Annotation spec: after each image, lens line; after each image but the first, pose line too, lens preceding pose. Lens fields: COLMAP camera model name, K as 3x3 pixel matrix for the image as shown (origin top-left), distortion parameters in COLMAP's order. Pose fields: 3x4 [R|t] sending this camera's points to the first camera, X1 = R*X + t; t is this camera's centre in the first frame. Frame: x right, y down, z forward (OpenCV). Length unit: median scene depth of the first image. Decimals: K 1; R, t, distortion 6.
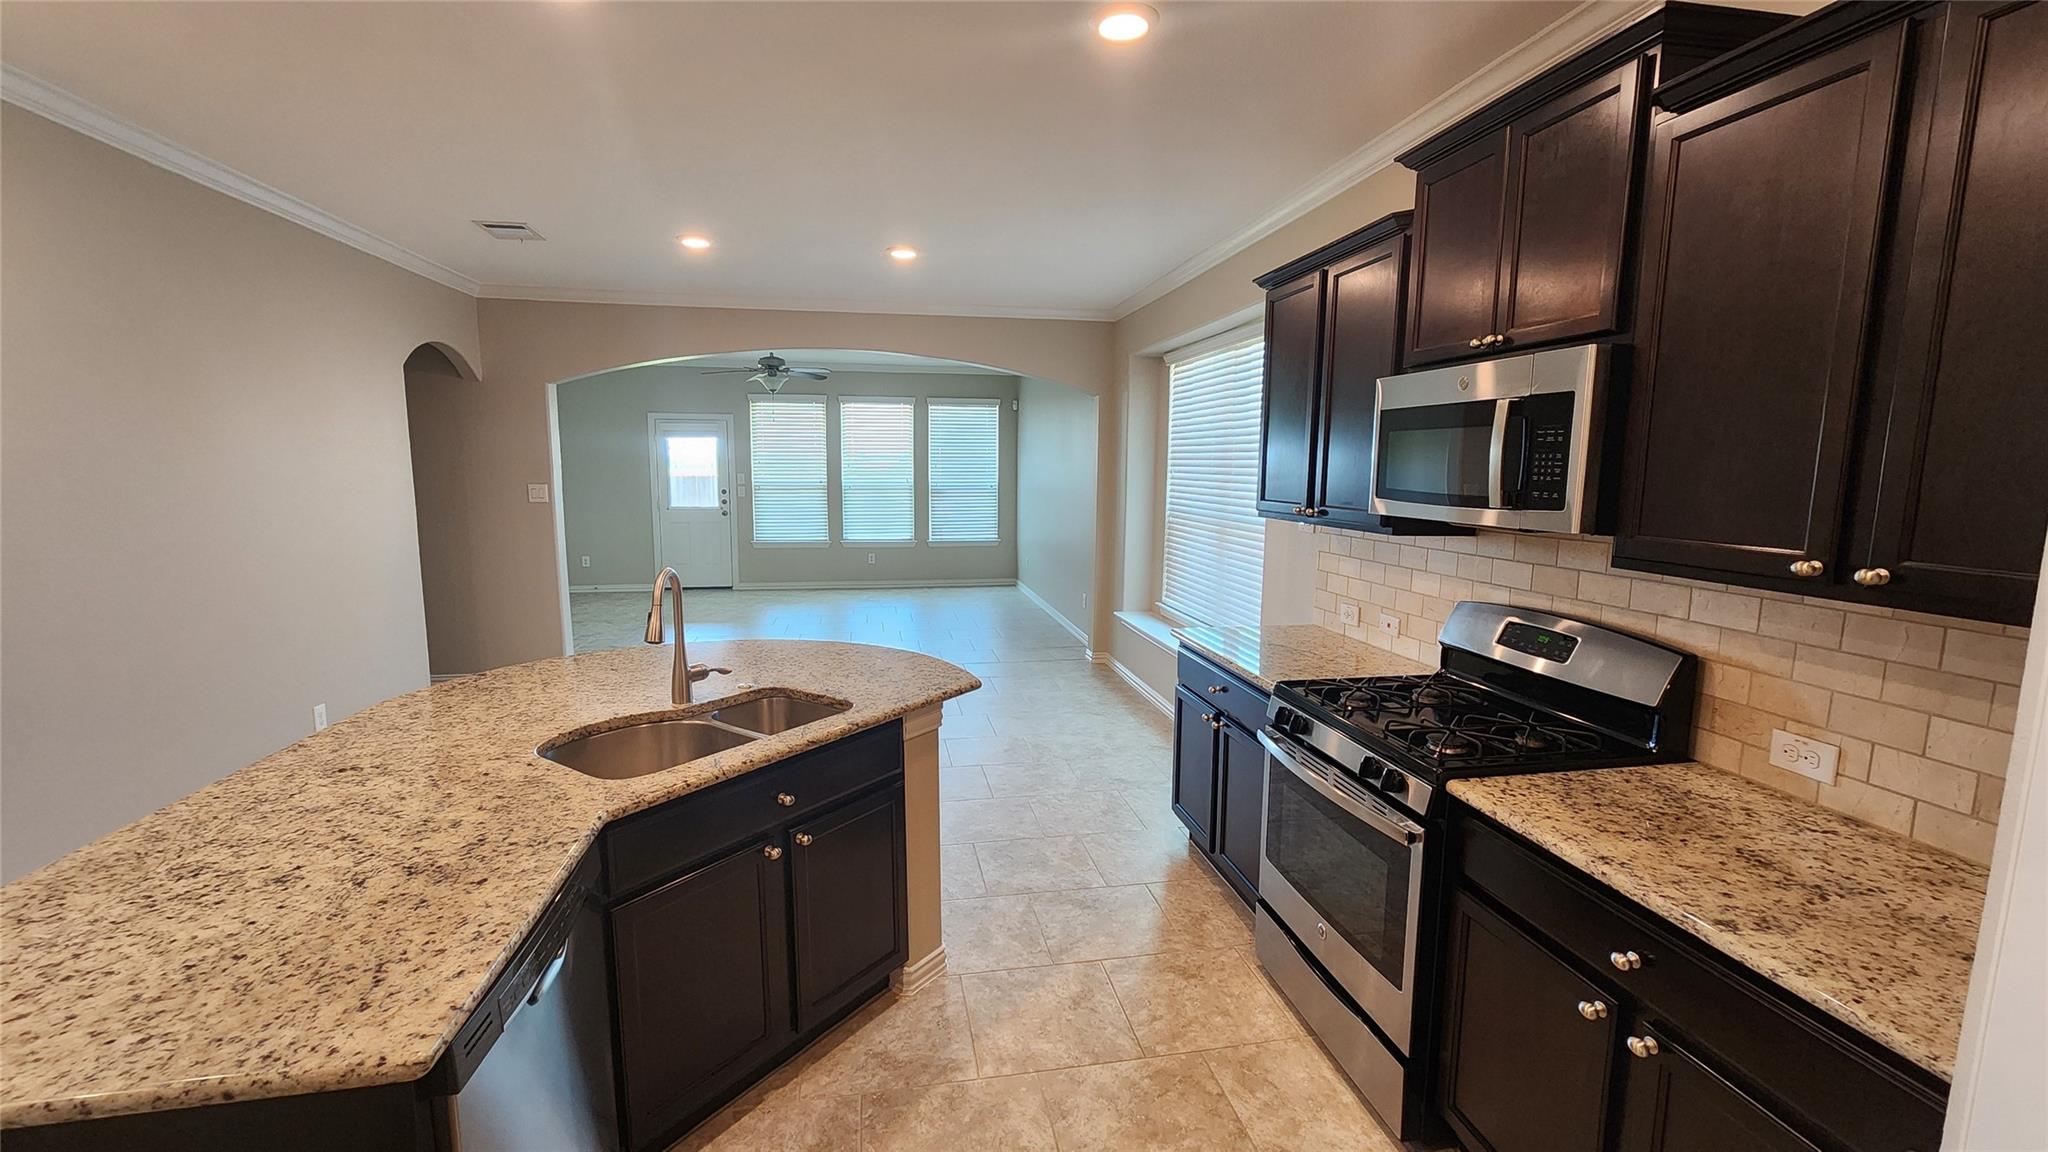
lens RADIAL K [[835.2, 0, 1022.8], [0, 835.2, 575.6], [0, 0, 1]] dist [-0.003441, 0.001698]
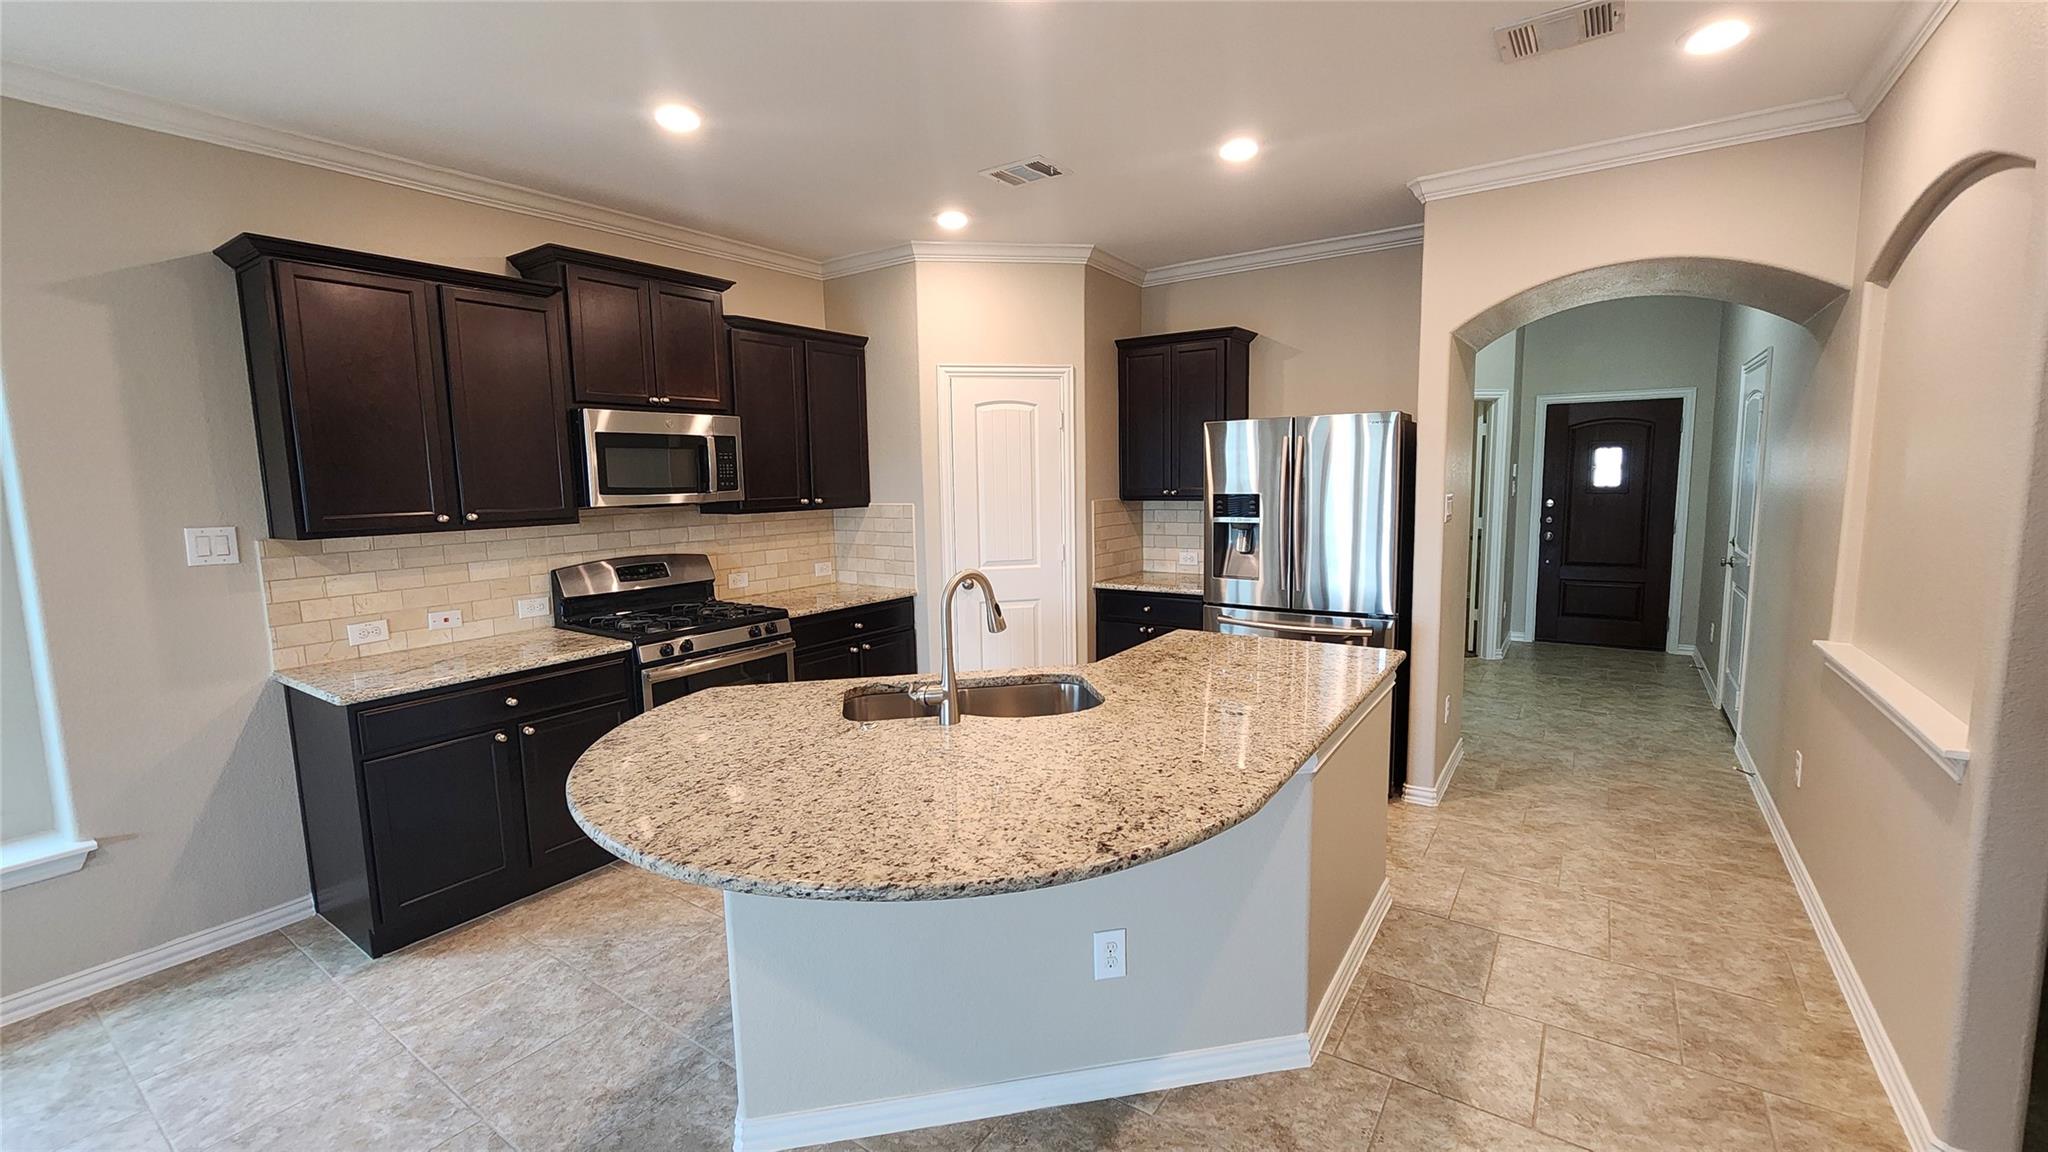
lens RADIAL K [[835.2, 0, 1020.9], [0, 835.2, 573.1], [0, 0, 1]] dist [-0.003441, 0.001698]
pose [[-0.704816, -0.077250, 0.705171, -0.264771], [0.108893, 0.970490, 0.215154, -0.047279], [-0.700982, 0.228432, -0.675605, 0.369120]]
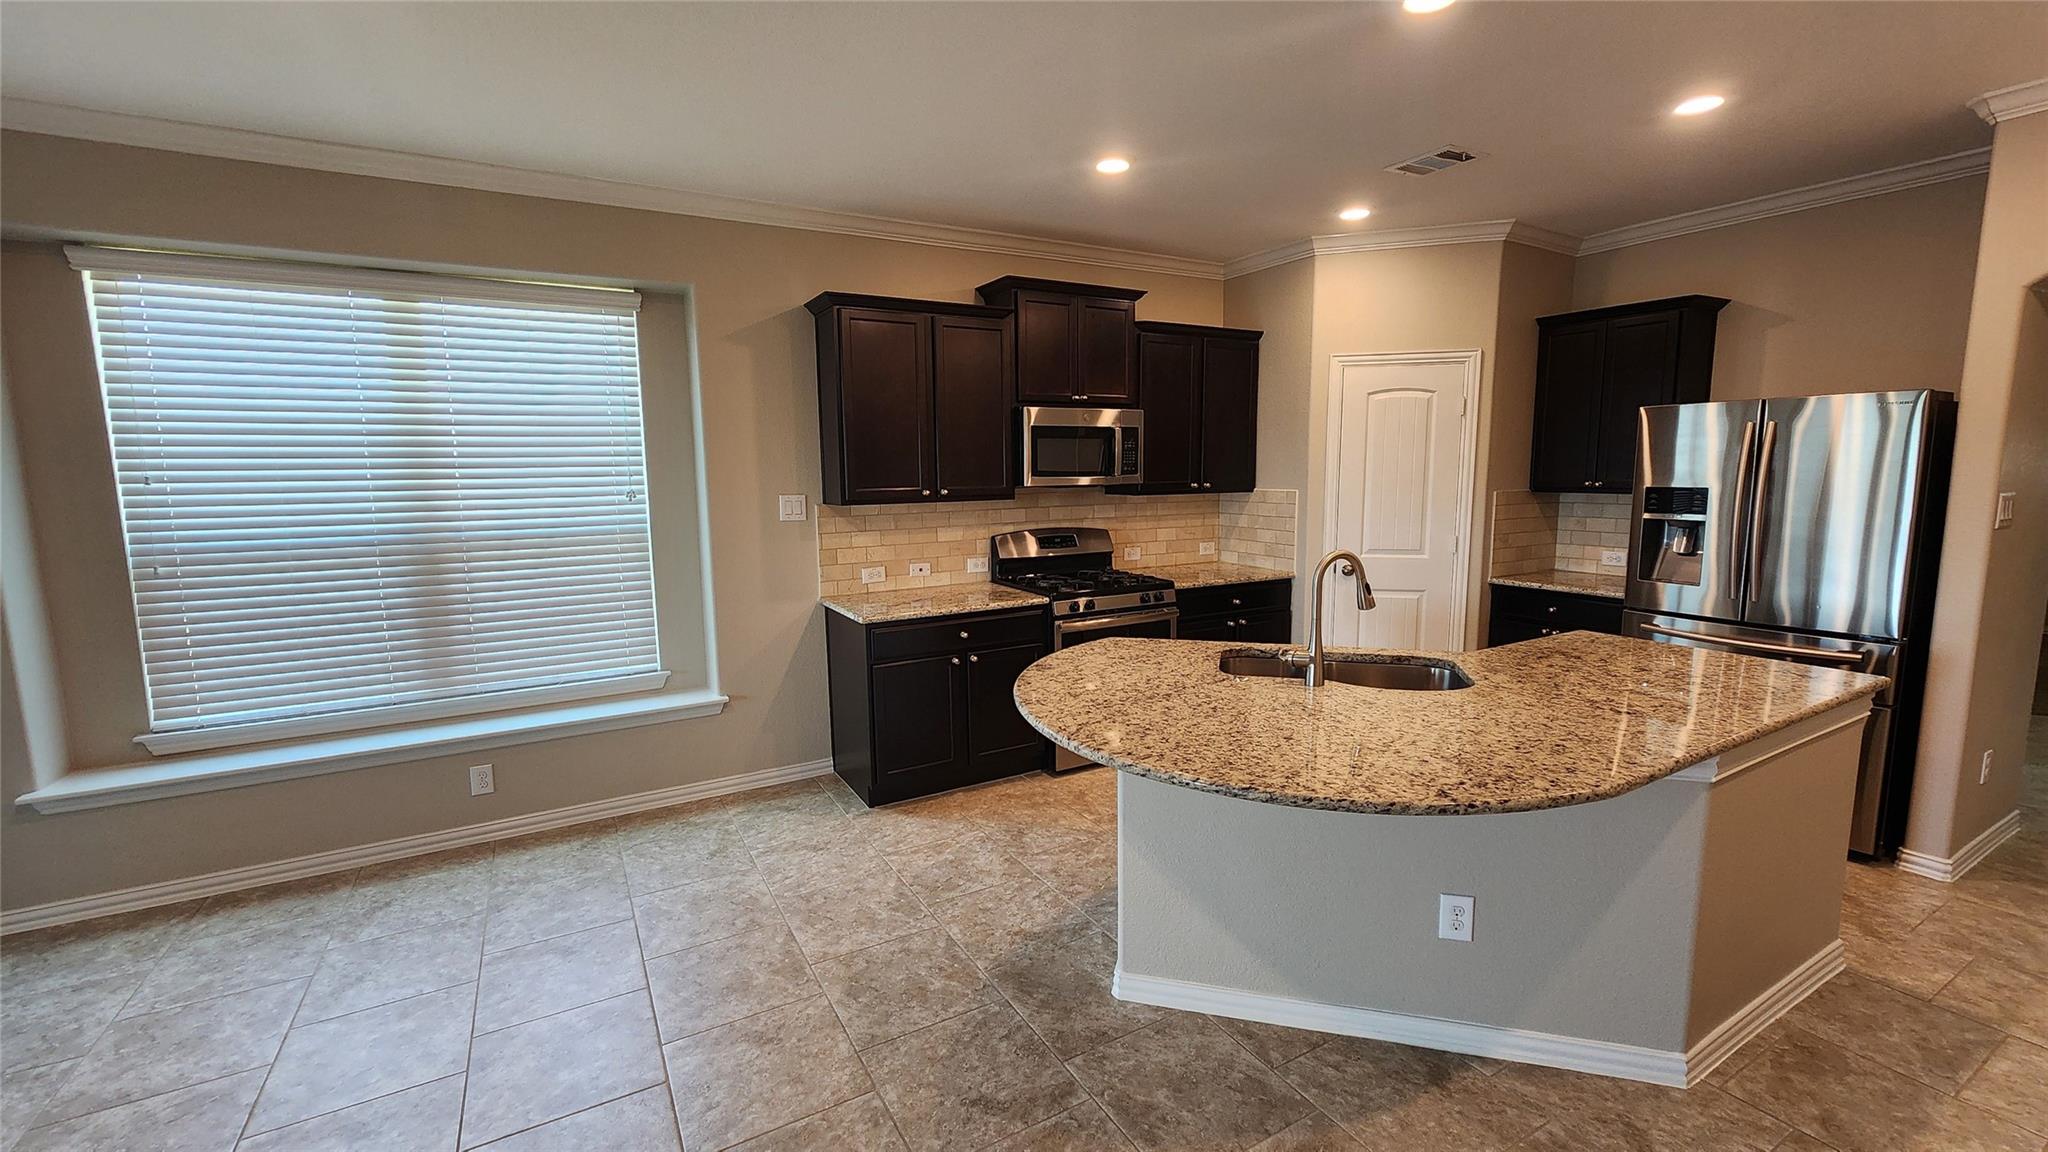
lens RADIAL K [[835.2, 0, 1022.2], [0, 835.2, 572.6], [0, 0, 1]] dist [-0.003441, 0.001698]
pose [[-0.326609, -0.125305, 0.936817, -0.299349], [0.134932, 0.974839, 0.177433, -0.051977], [-0.935478, 0.184358, -0.301483, 0.392383]]
